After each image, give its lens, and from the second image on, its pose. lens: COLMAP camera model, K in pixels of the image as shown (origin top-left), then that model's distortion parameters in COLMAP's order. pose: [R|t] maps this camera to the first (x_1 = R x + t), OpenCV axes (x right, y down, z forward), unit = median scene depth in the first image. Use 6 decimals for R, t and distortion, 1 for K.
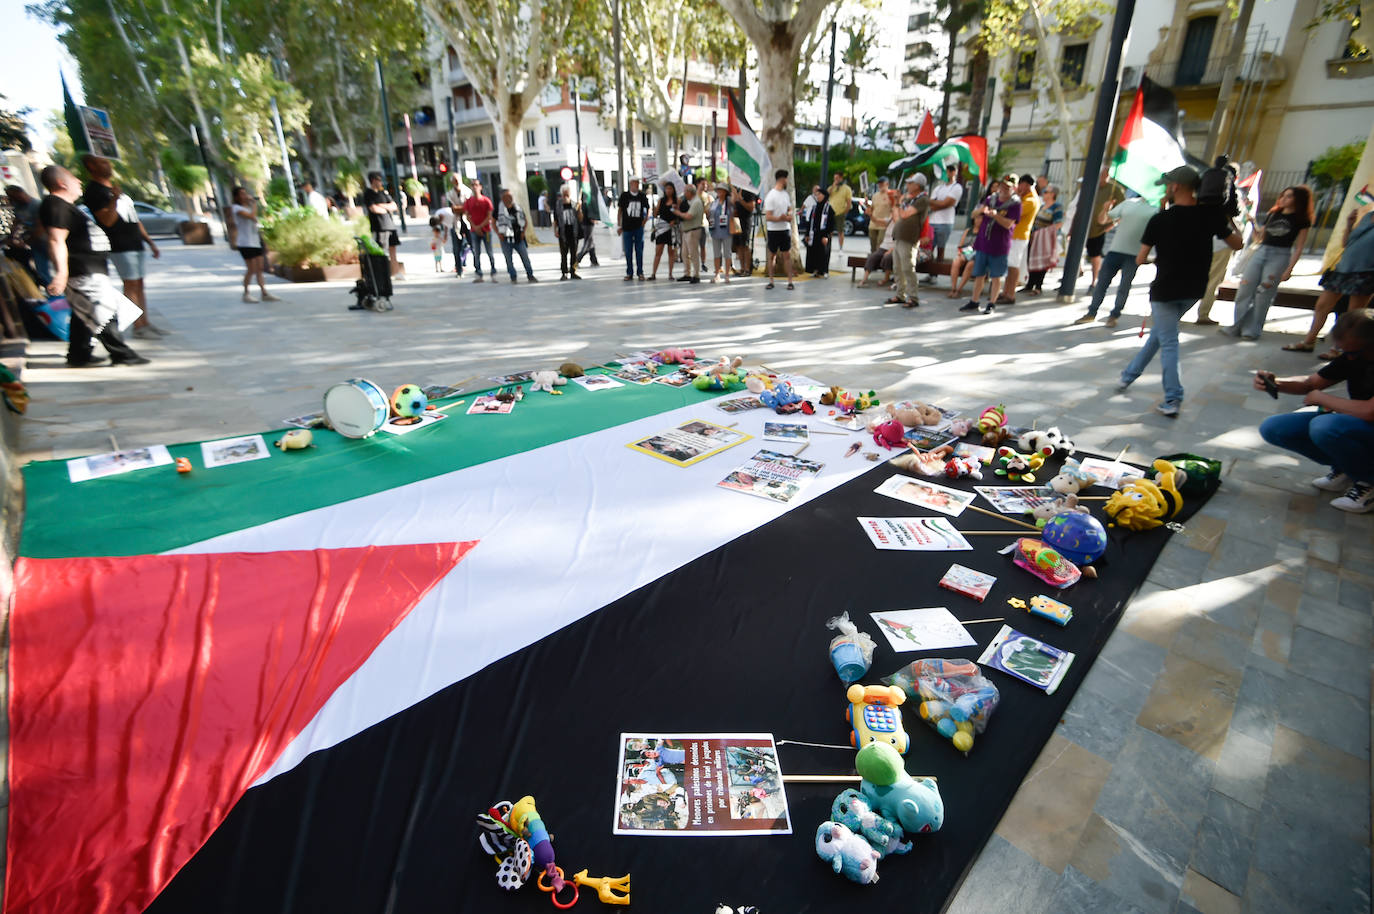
lens RADIAL K [[633.5, 0, 687.0], [0, 633.5, 457.0], [0, 0, 1]] dist [-0.004721, -0.005838]
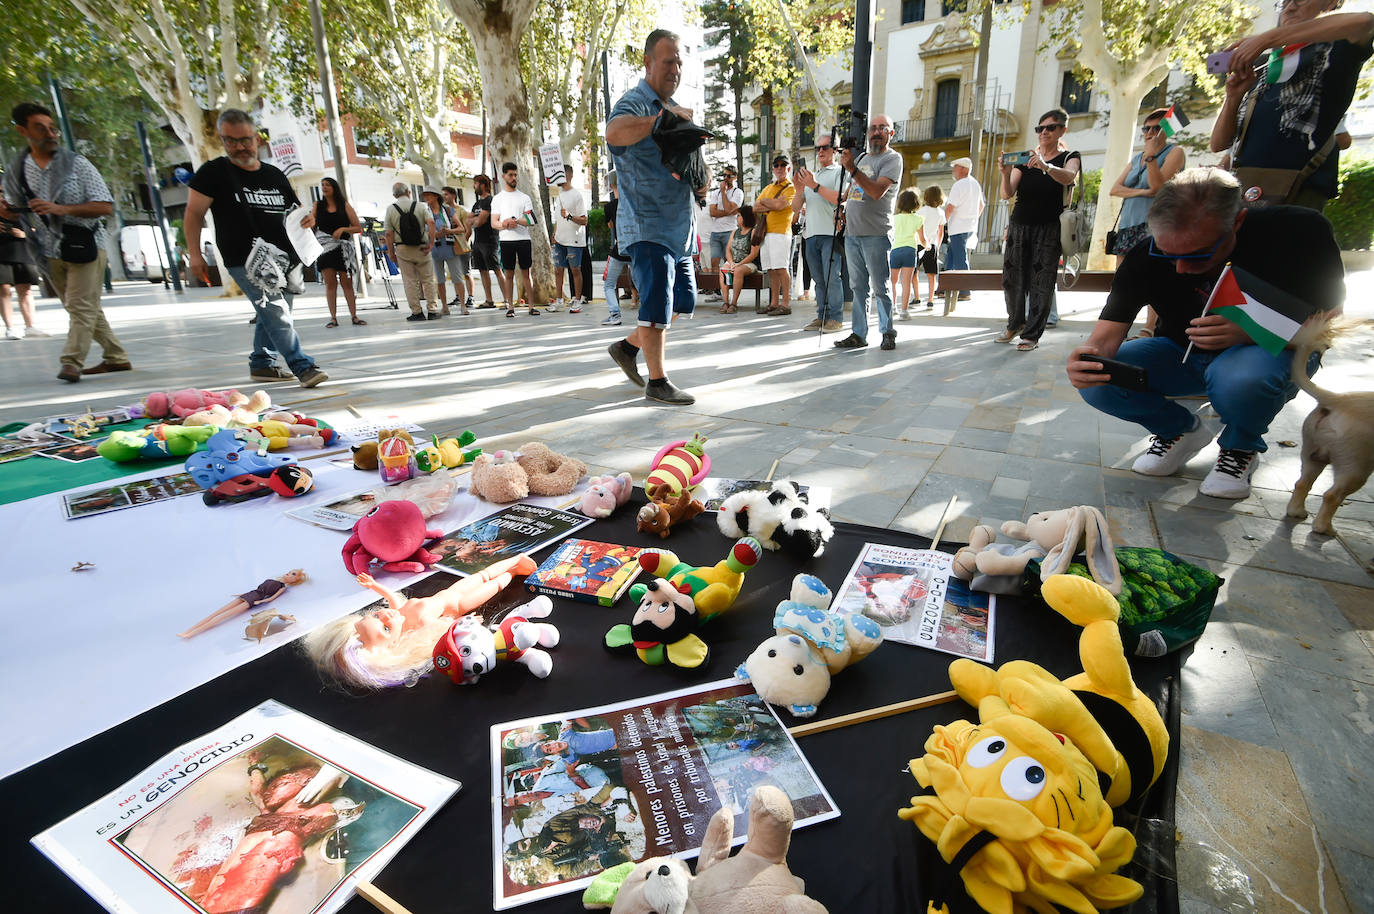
lens RADIAL K [[676.6, 0, 687.0], [0, 676.6, 457.0], [0, 0, 1]] dist [-0.000828, -0.000203]
pose [[0.963619, -0.096375, 0.249298, 0.431628], [0.118894, 0.989927, -0.076871, -0.035077], [-0.239378, 0.103715, 0.965371, 0.616971]]
